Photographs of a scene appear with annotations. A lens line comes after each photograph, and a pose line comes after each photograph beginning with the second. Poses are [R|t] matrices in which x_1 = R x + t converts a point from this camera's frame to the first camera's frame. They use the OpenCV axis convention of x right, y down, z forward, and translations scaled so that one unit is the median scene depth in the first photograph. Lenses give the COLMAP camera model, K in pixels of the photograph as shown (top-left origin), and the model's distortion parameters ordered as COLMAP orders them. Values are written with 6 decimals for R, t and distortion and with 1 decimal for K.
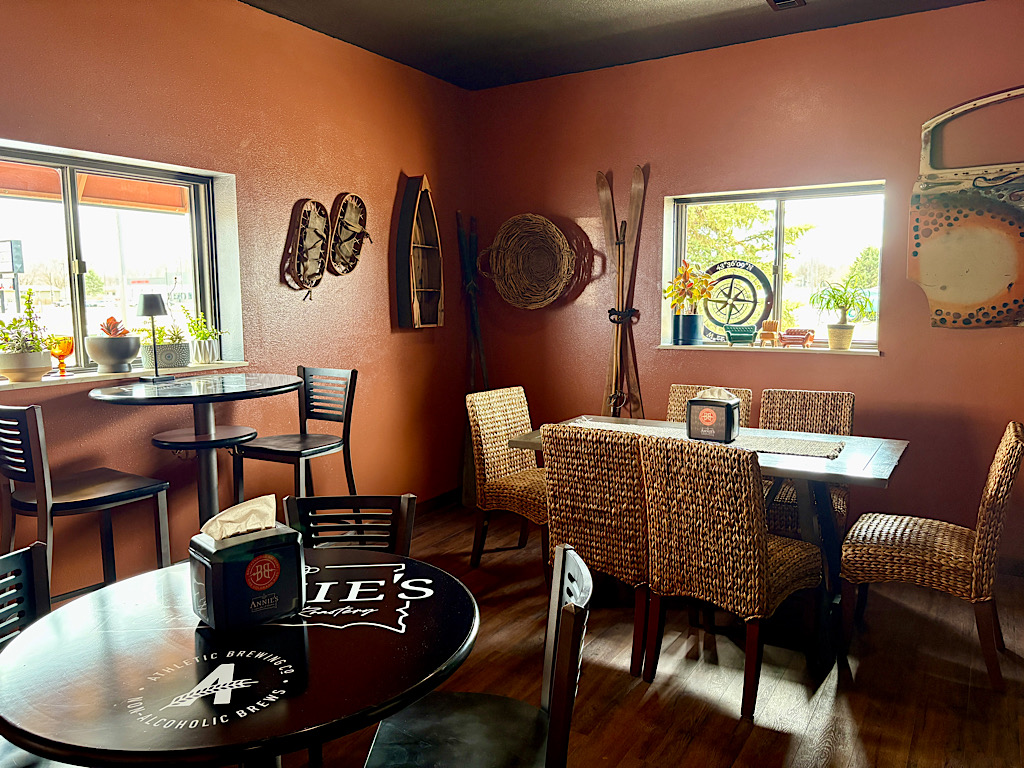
lens RADIAL K [[781.7, 0, 512.3], [0, 781.7, 385.7], [0, 0, 1]] dist [-0.000230, -0.000319]
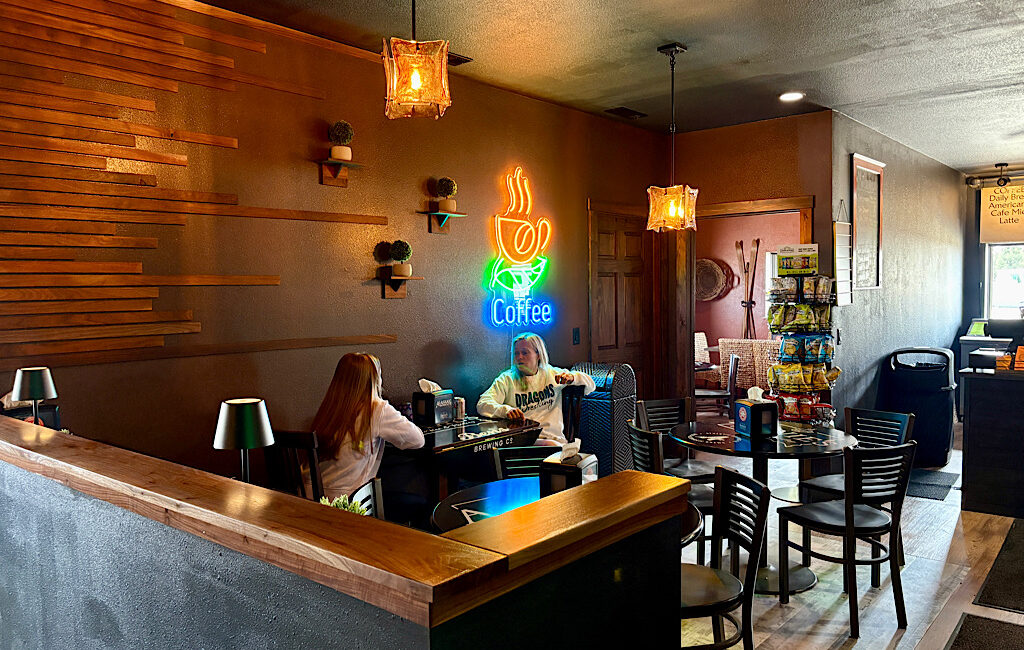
lens RADIAL K [[775.4, 0, 511.4], [0, 775.4, 325.0], [0, 0, 1]] dist [0.002920, 0.000234]
pose [[0.987001, 0.004698, -0.160643, -0.169347], [-0.016644, 0.997186, -0.073098, 0.144010], [0.159848, 0.074821, 0.984302, -1.283653]]
